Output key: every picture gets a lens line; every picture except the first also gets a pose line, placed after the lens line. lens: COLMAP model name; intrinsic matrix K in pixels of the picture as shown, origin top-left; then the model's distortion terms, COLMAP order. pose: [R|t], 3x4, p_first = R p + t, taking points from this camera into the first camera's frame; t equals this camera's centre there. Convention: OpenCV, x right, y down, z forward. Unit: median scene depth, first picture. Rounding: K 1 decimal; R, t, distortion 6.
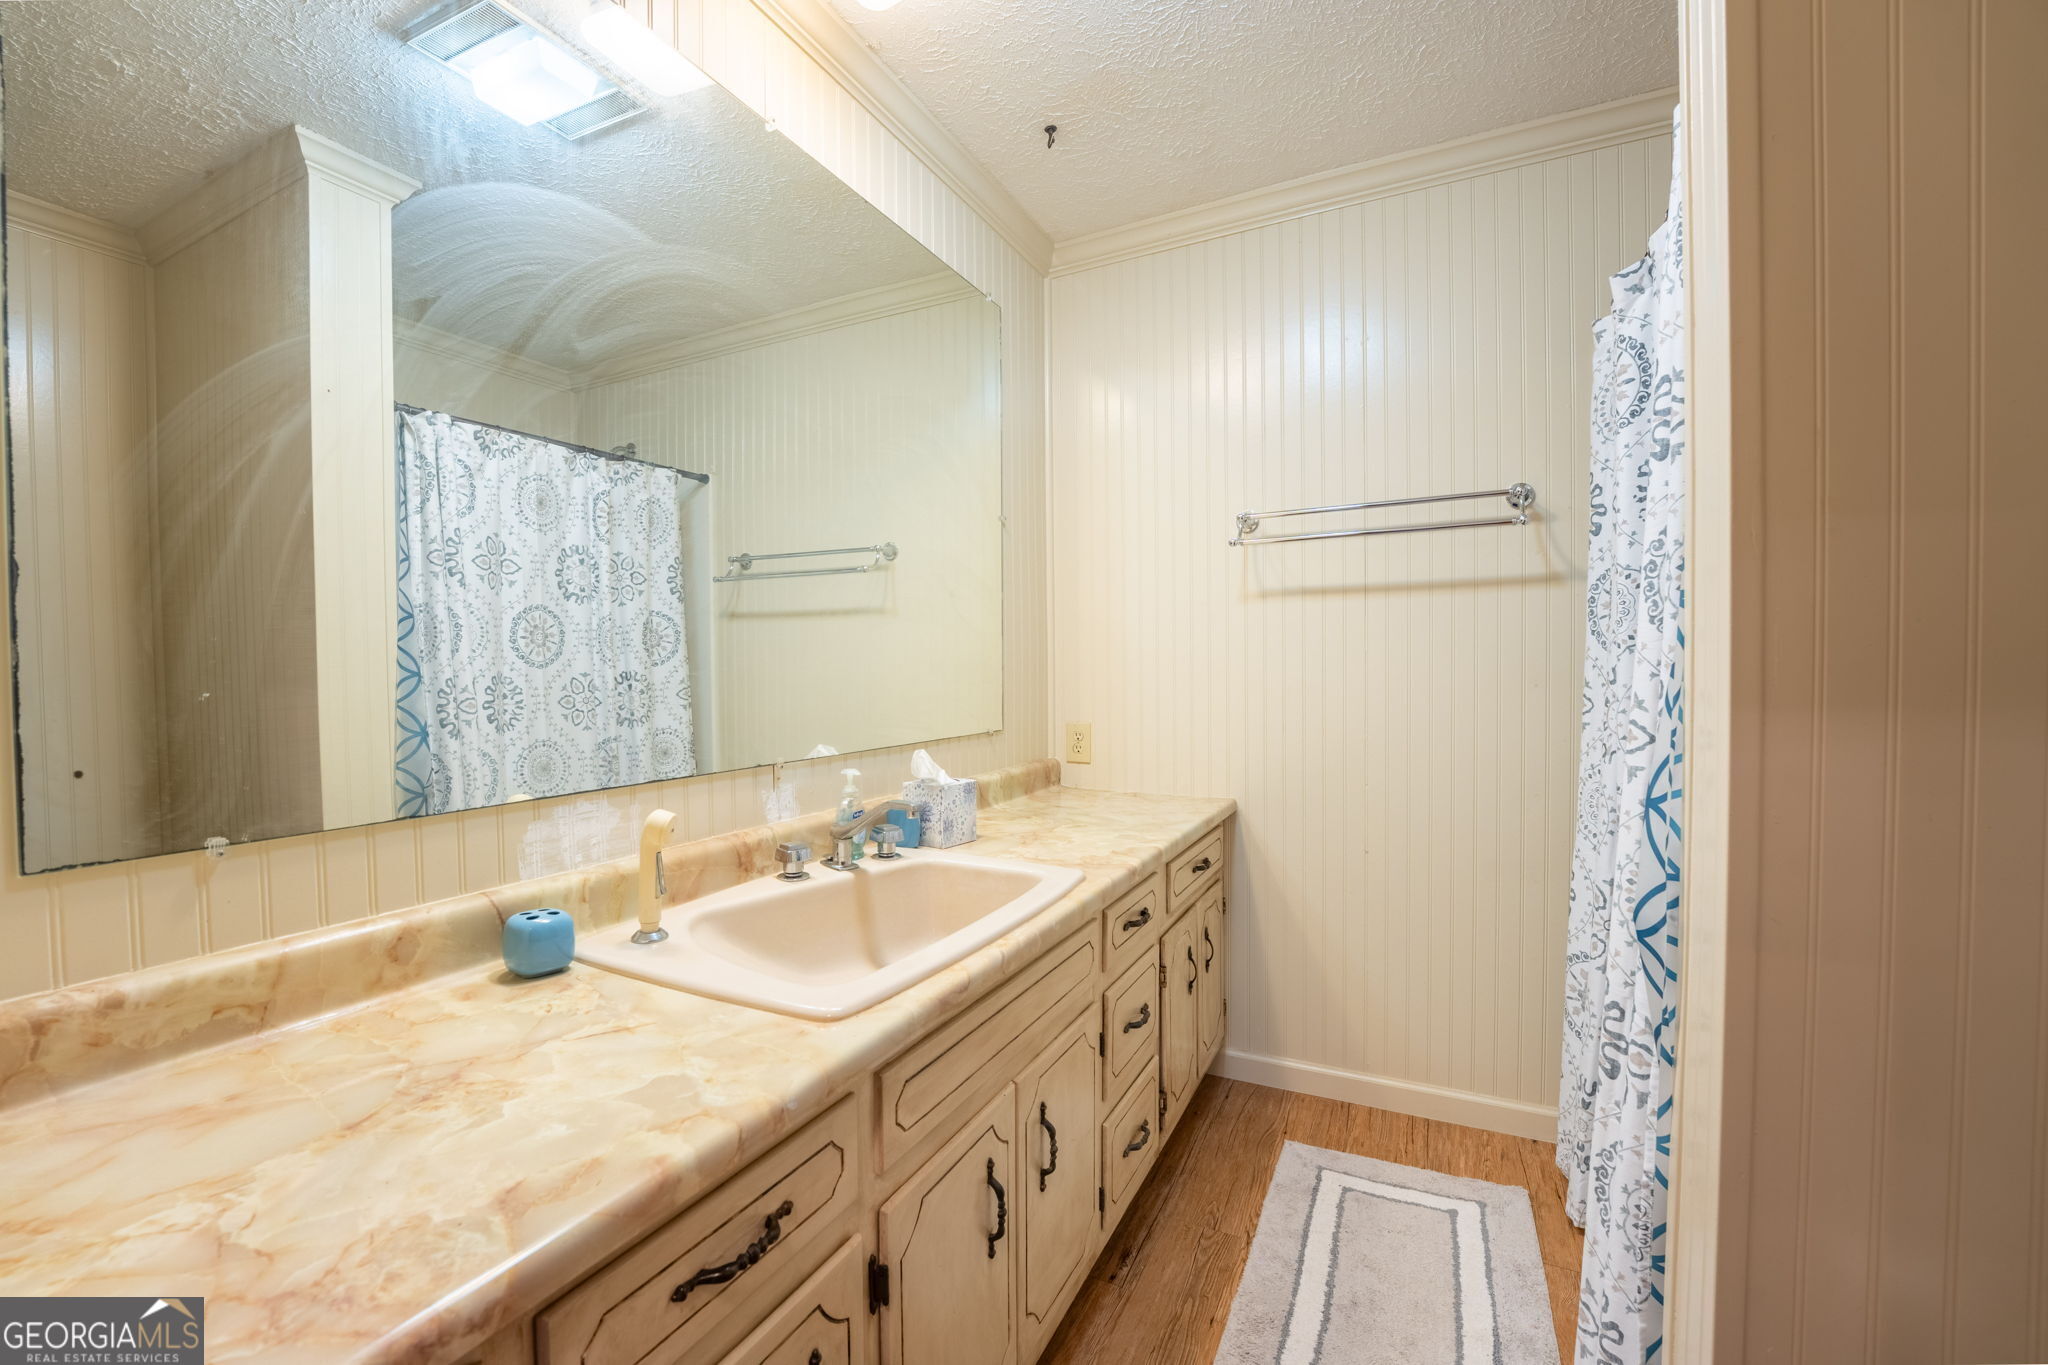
lens RADIAL K [[859.1, 0, 1022.8], [0, 859.1, 678.0], [0, 0, 1]] dist [-0.028927, 0.001570]
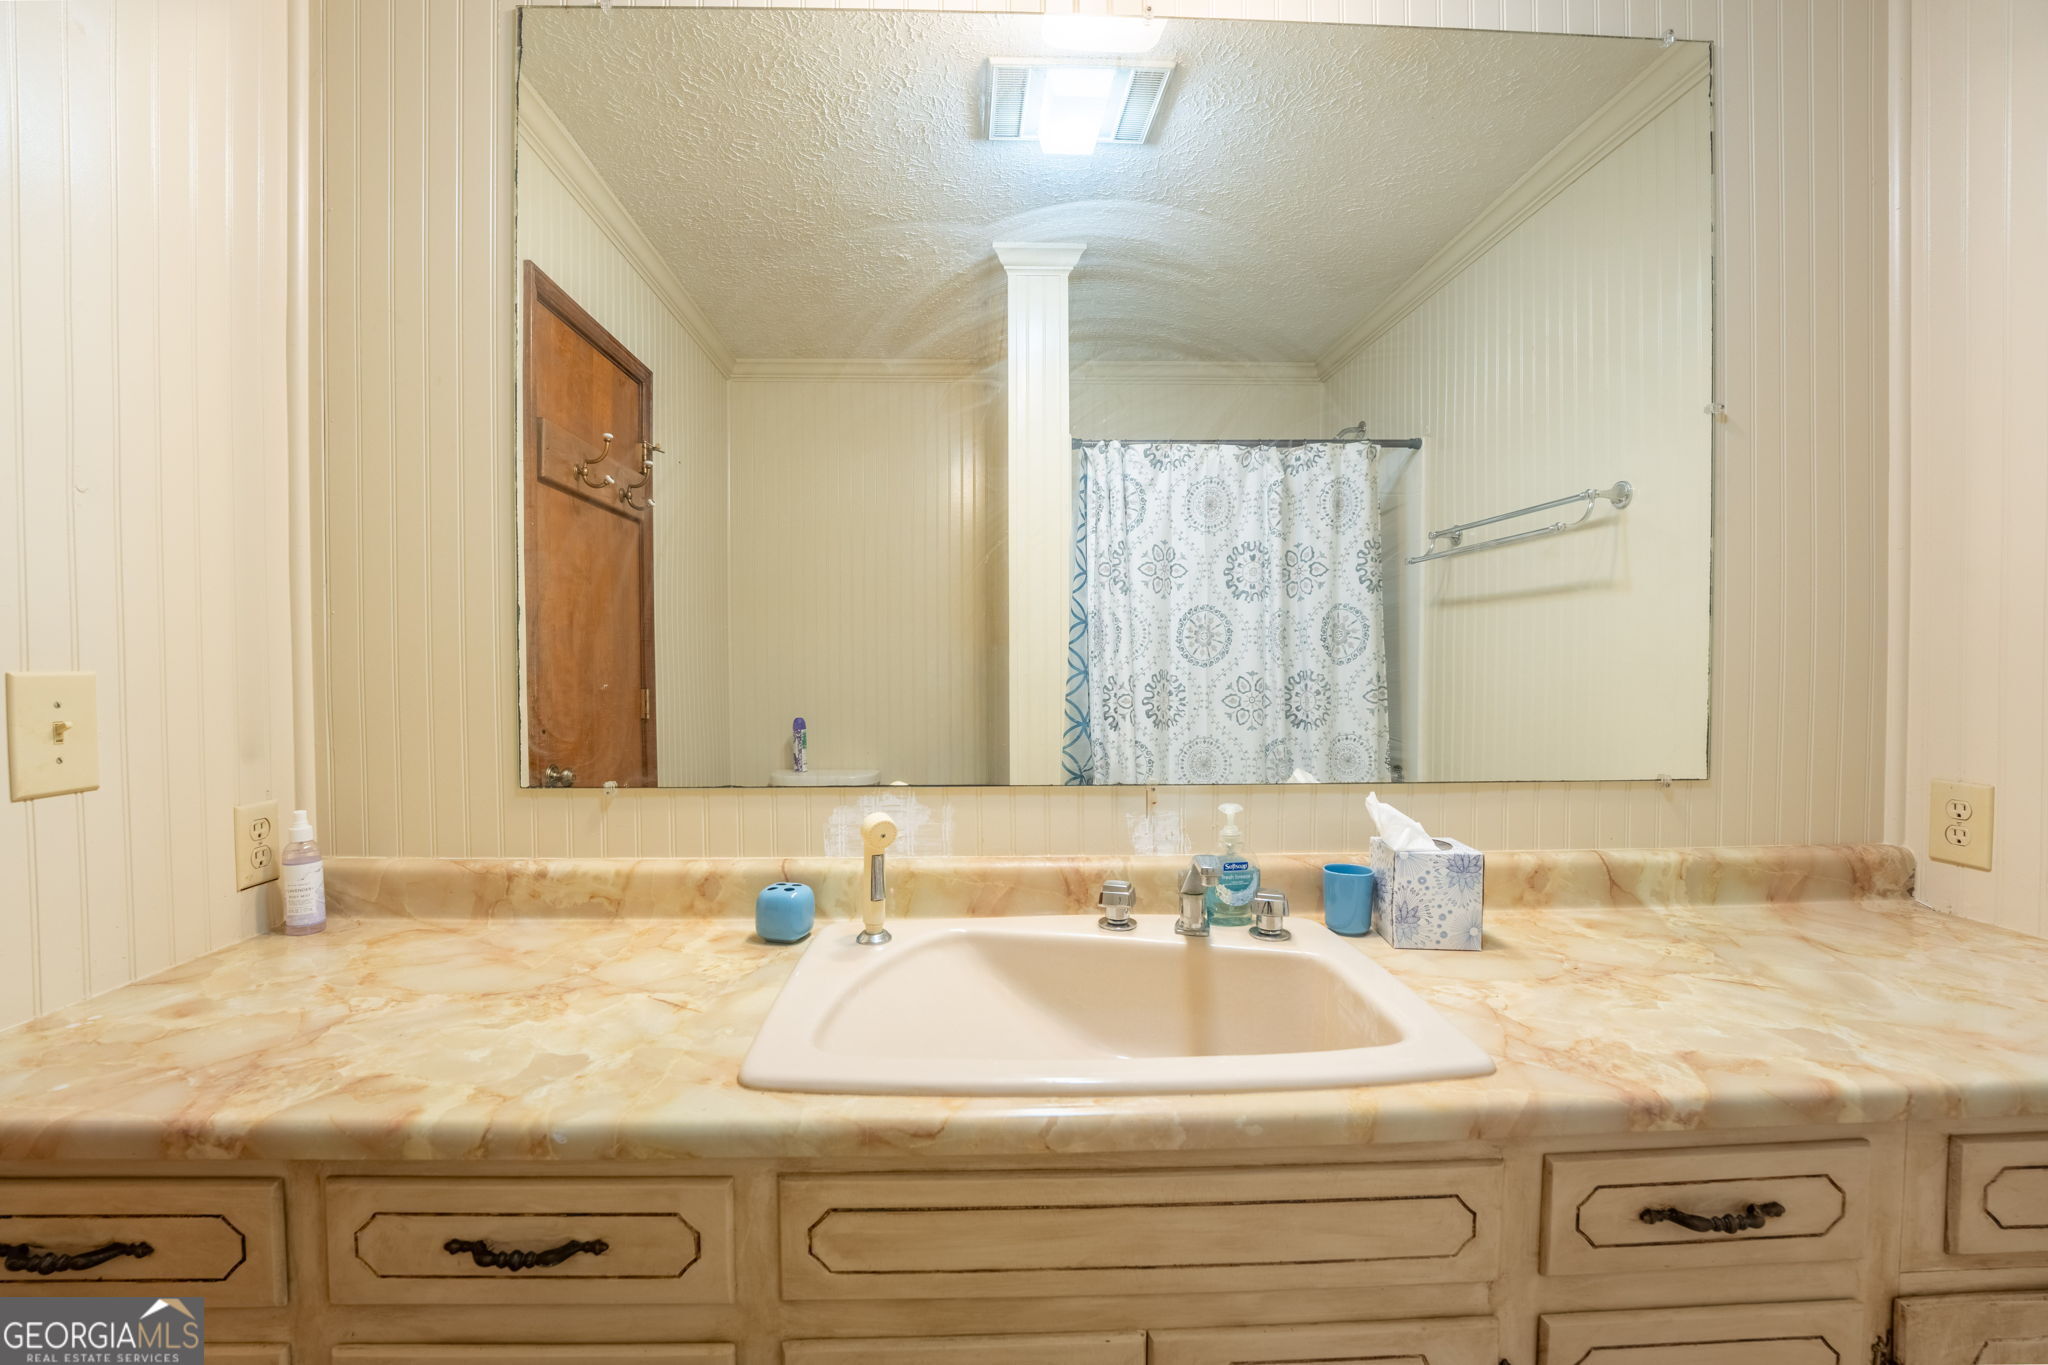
lens RADIAL K [[859.1, 0, 1012.9], [0, 859.1, 682.6], [0, 0, 1]] dist [-0.028927, 0.001570]
pose [[0.465387, 0.020467, -0.884871, 0.277072], [-0.012243, 0.999786, 0.016686, -0.007802], [0.885023, 0.003068, 0.465537, 0.359501]]
